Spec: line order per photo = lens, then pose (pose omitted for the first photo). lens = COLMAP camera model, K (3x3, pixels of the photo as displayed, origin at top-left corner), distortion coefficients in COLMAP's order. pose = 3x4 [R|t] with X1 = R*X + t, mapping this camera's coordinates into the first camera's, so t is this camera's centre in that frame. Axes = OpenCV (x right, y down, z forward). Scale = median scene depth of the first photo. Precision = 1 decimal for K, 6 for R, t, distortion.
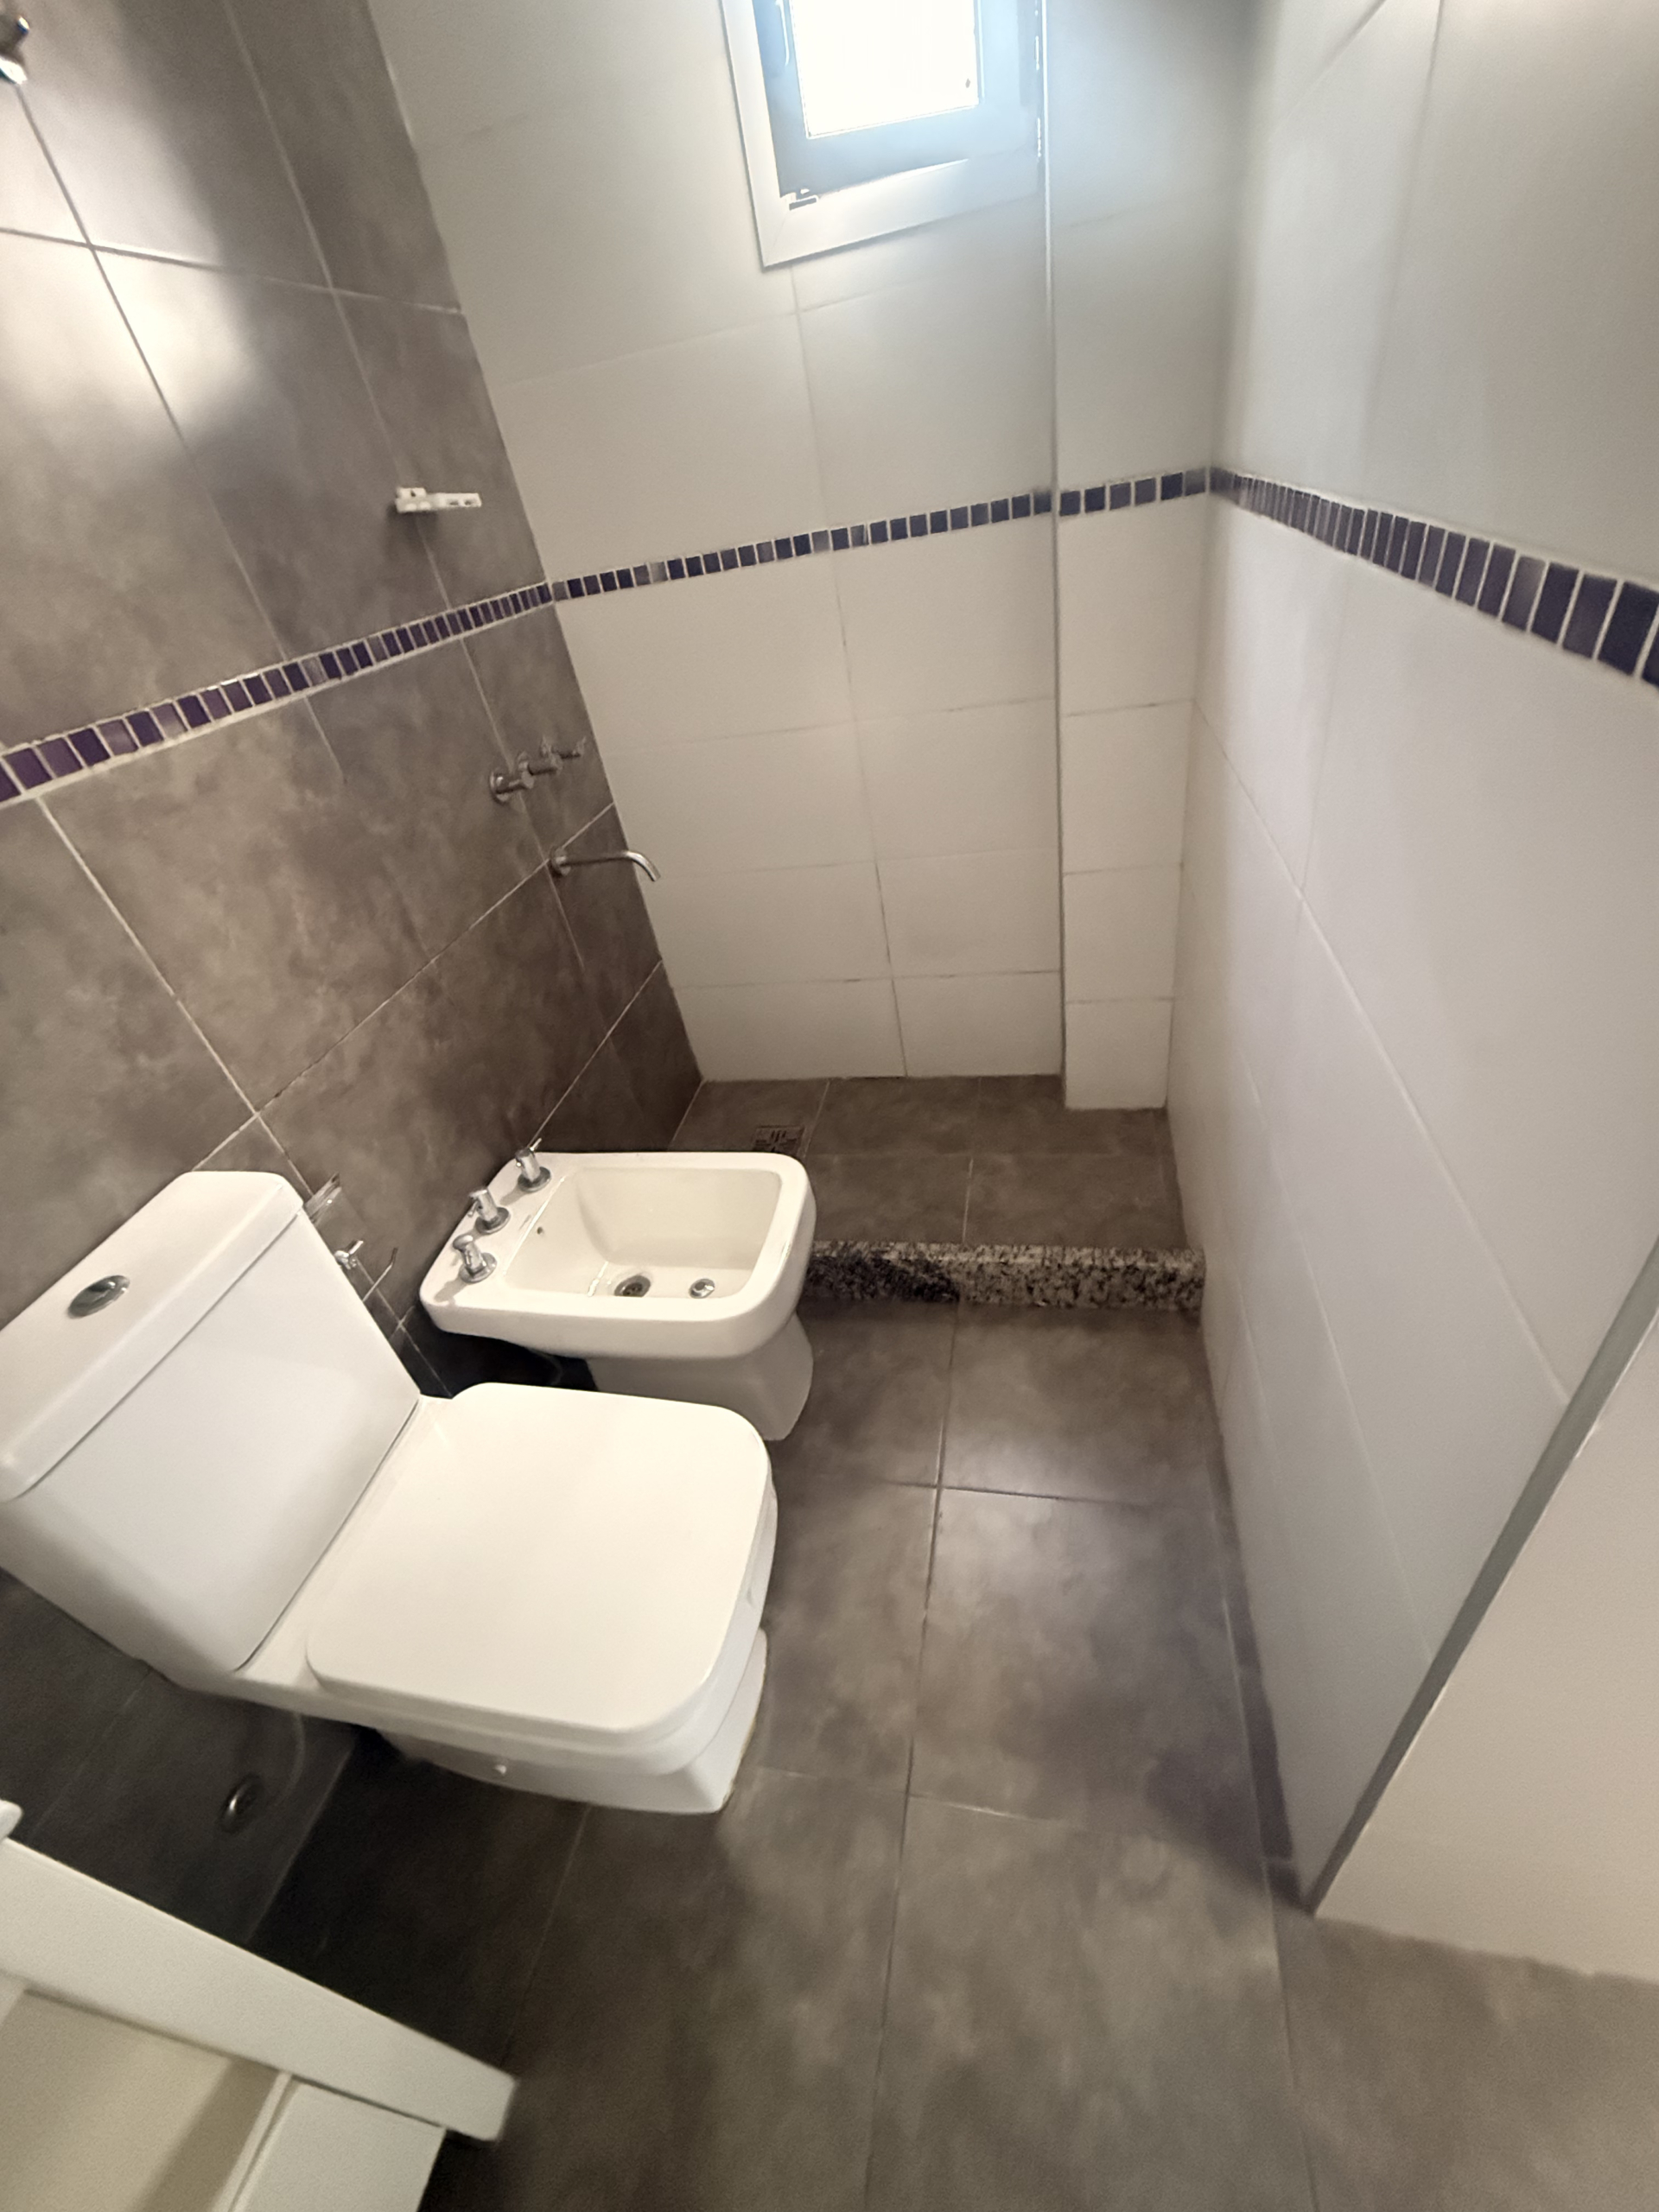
lens RADIAL K [[880.4, 0, 836.2], [0, 880.4, 1099.0], [0, 0, 1]] dist [-0.000148, 0.000437]
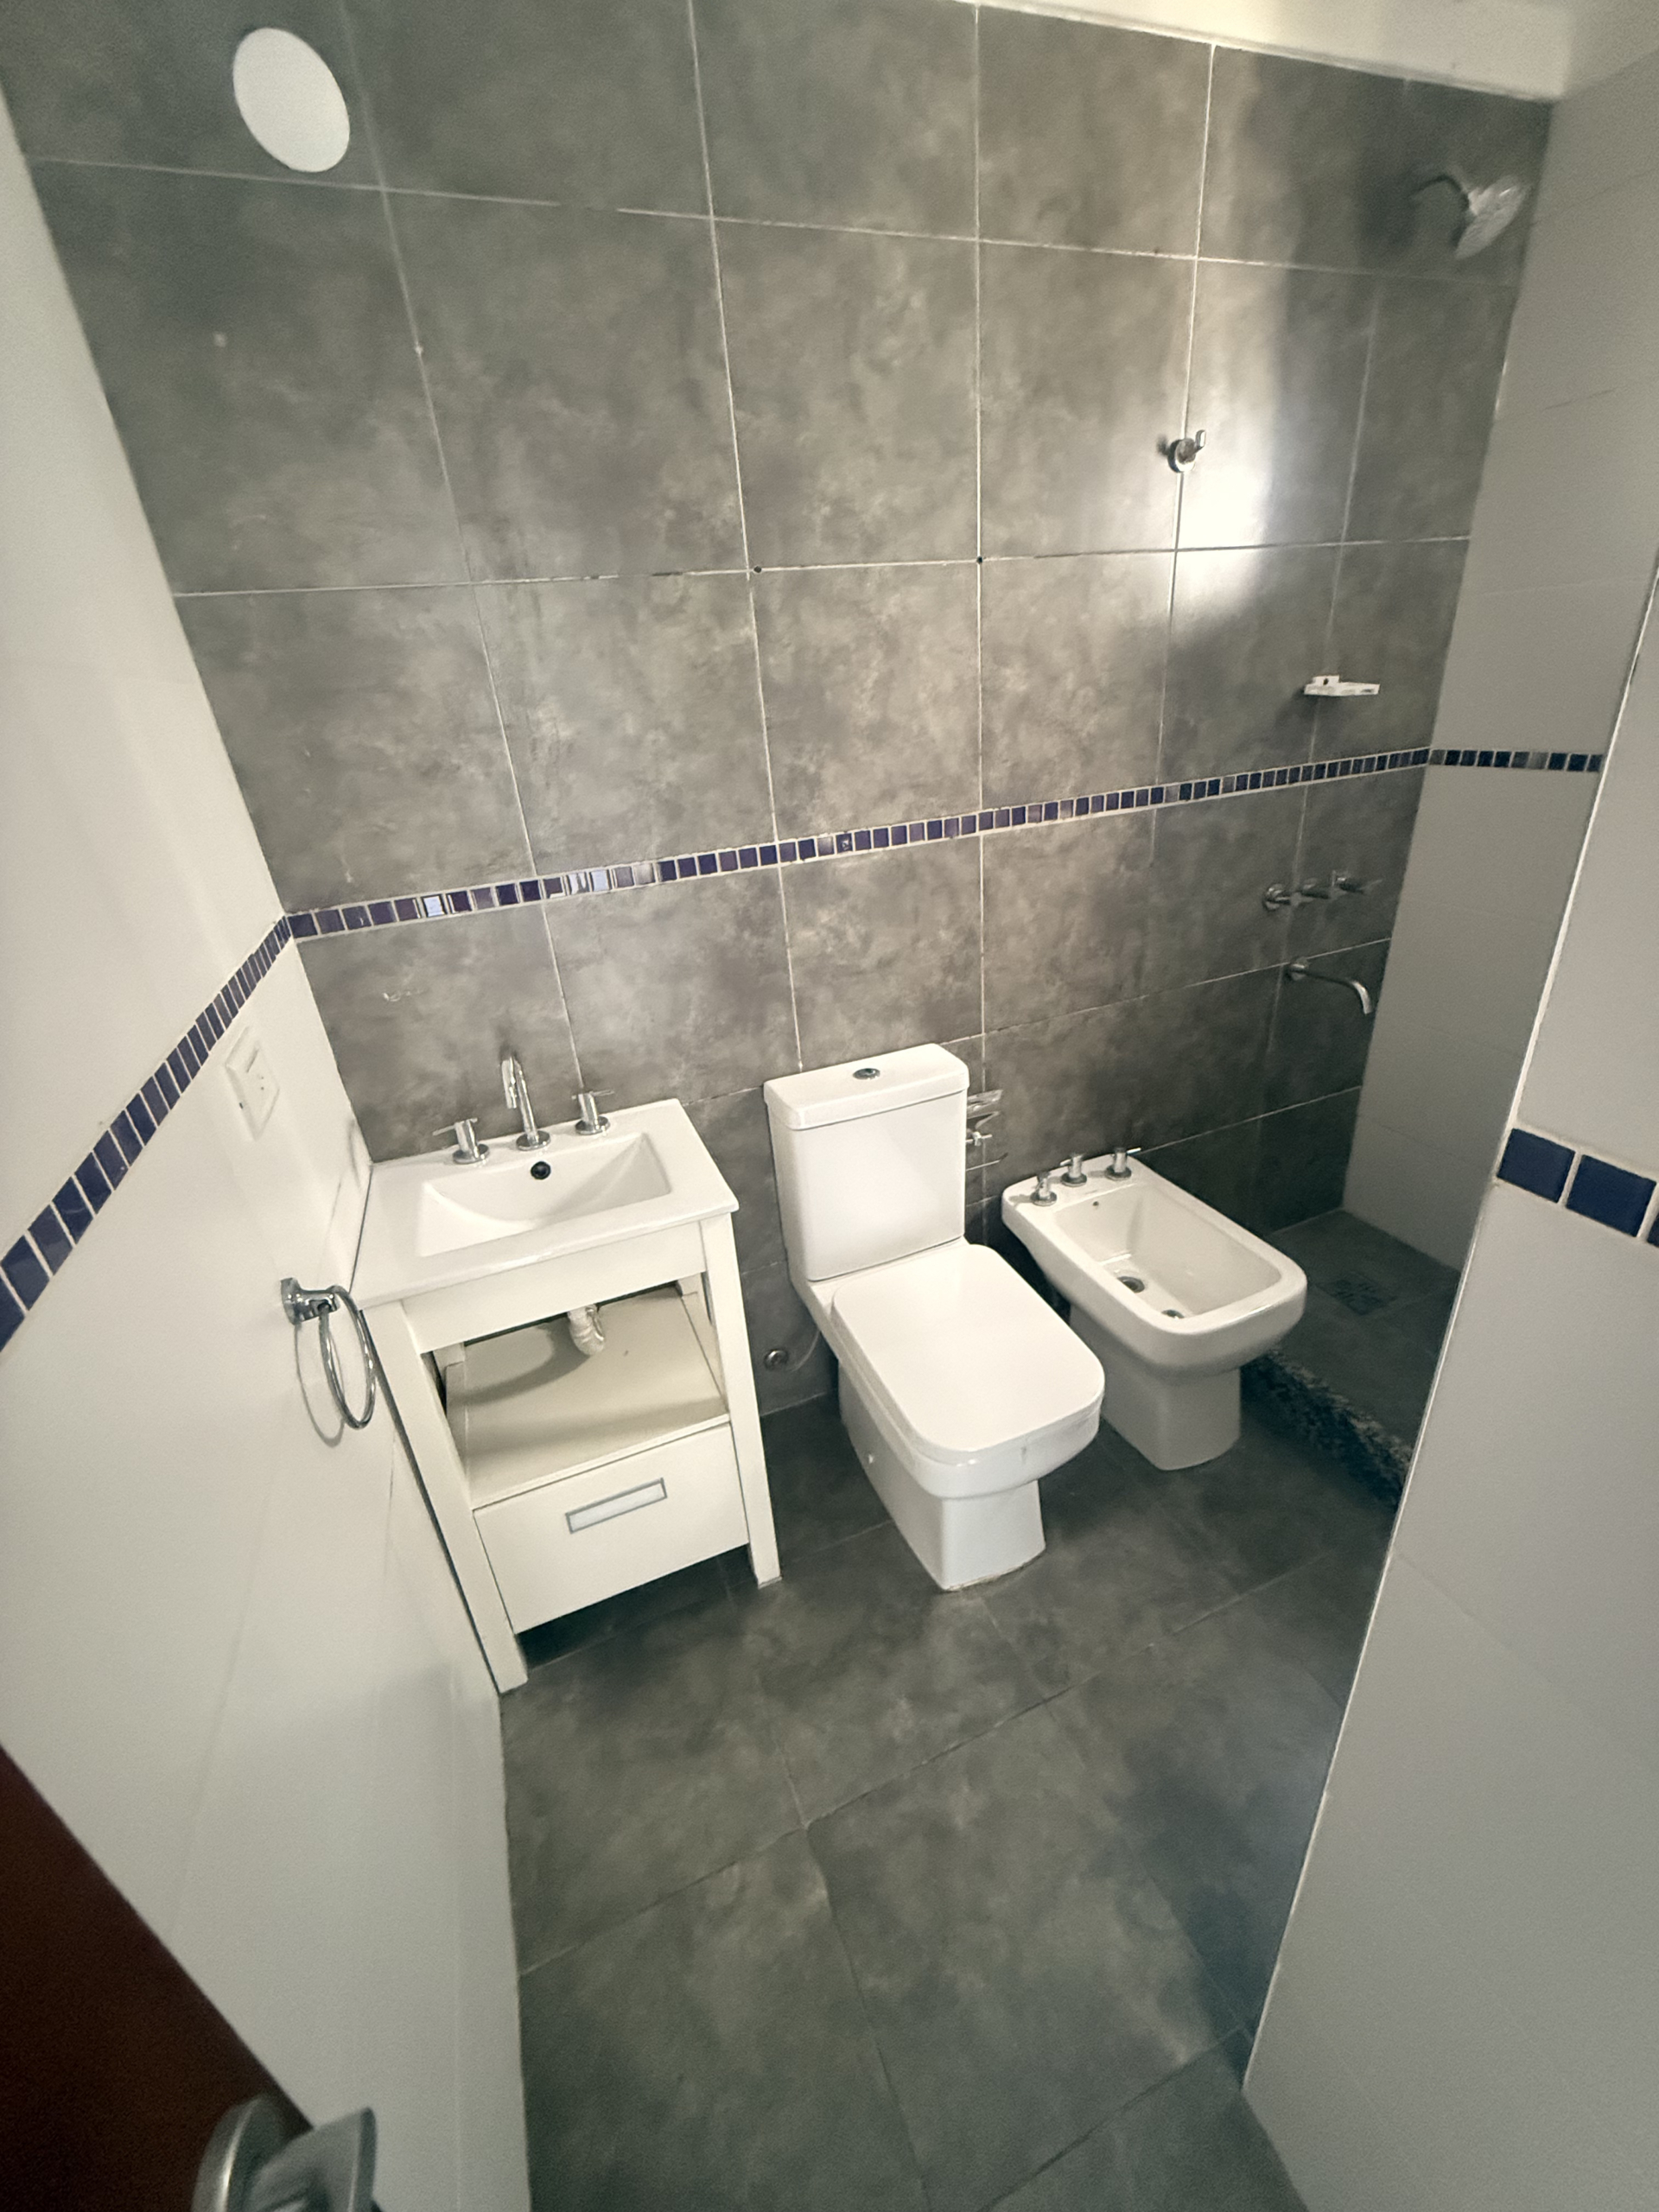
lens RADIAL K [[879.4, 0, 832.0], [0, 879.4, 1100.2], [0, 0, 1]] dist [-0.000415, 0.000122]
pose [[0.549241, 0.459769, -0.697816, 0.324384], [-0.495840, 0.851465, 0.170735, -0.014283], [0.672664, 0.252230, 0.695631, -0.253662]]
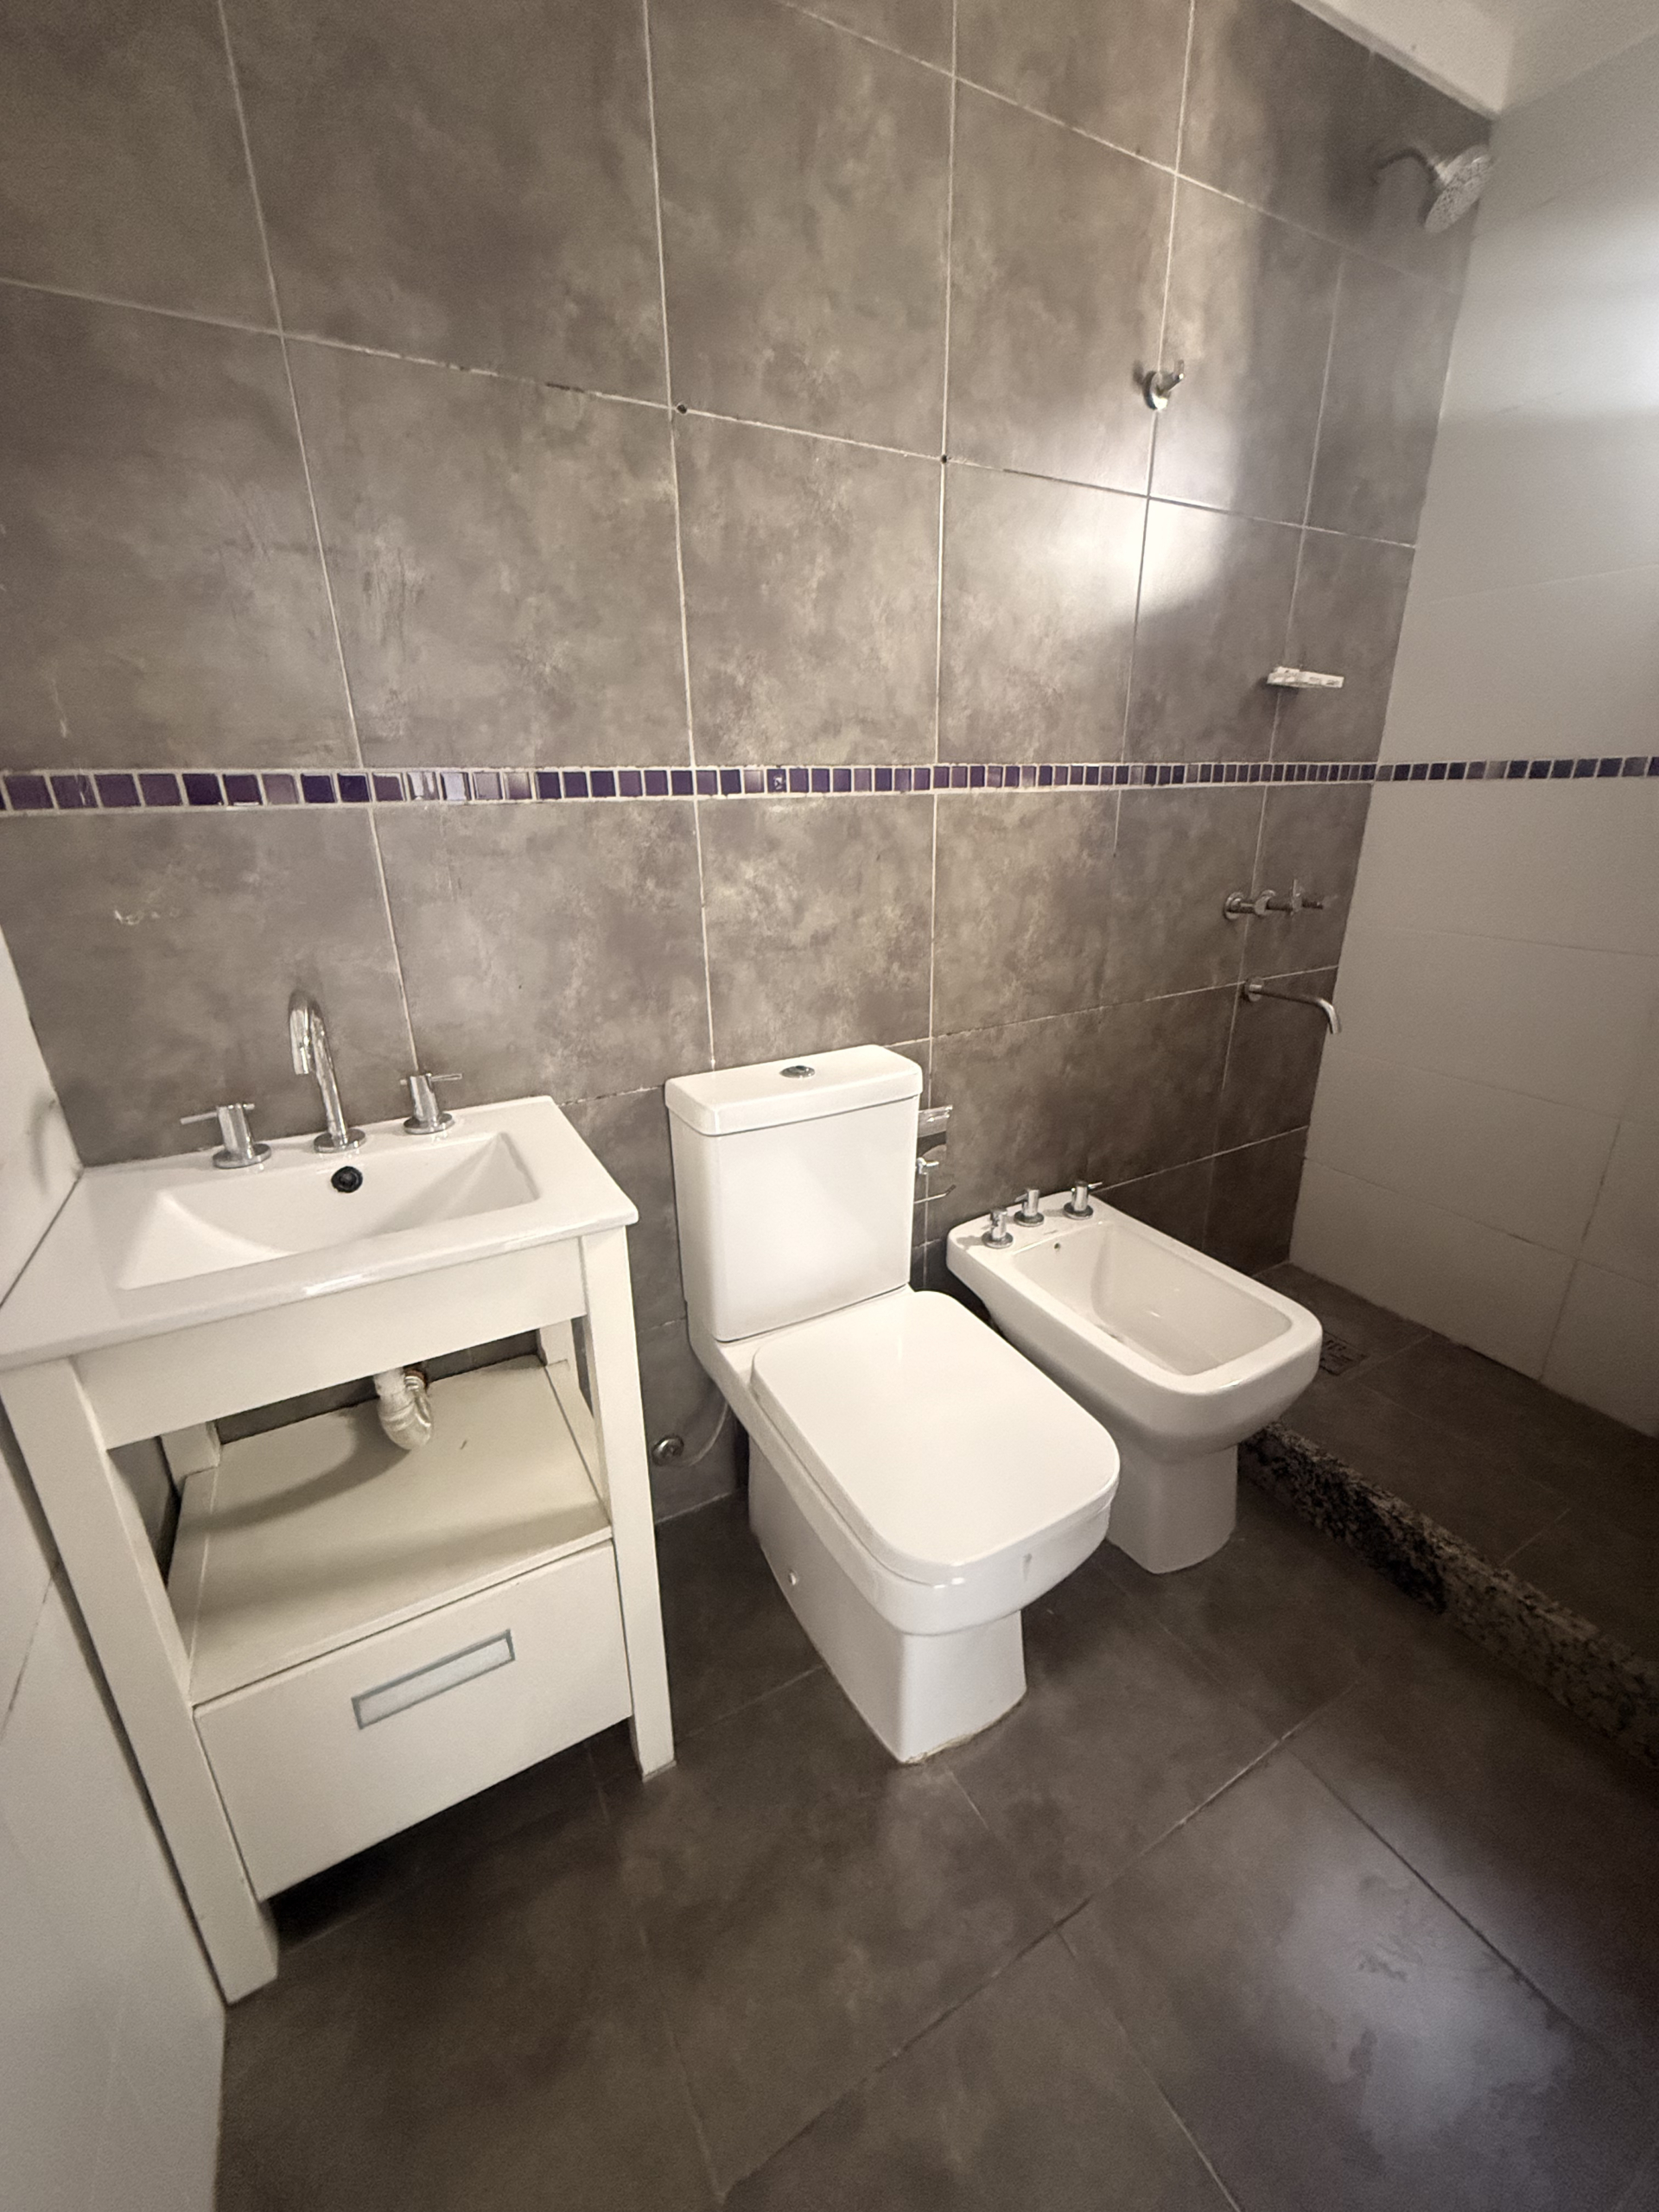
lens RADIAL K [[879.4, 0, 832.0], [0, 879.4, 1100.2], [0, 0, 1]] dist [-0.000415, 0.000122]
pose [[0.641058, 0.397051, -0.656807, 0.154261], [-0.518648, 0.854922, 0.010603, 0.137588], [0.565729, 0.333854, 0.753984, -0.079103]]
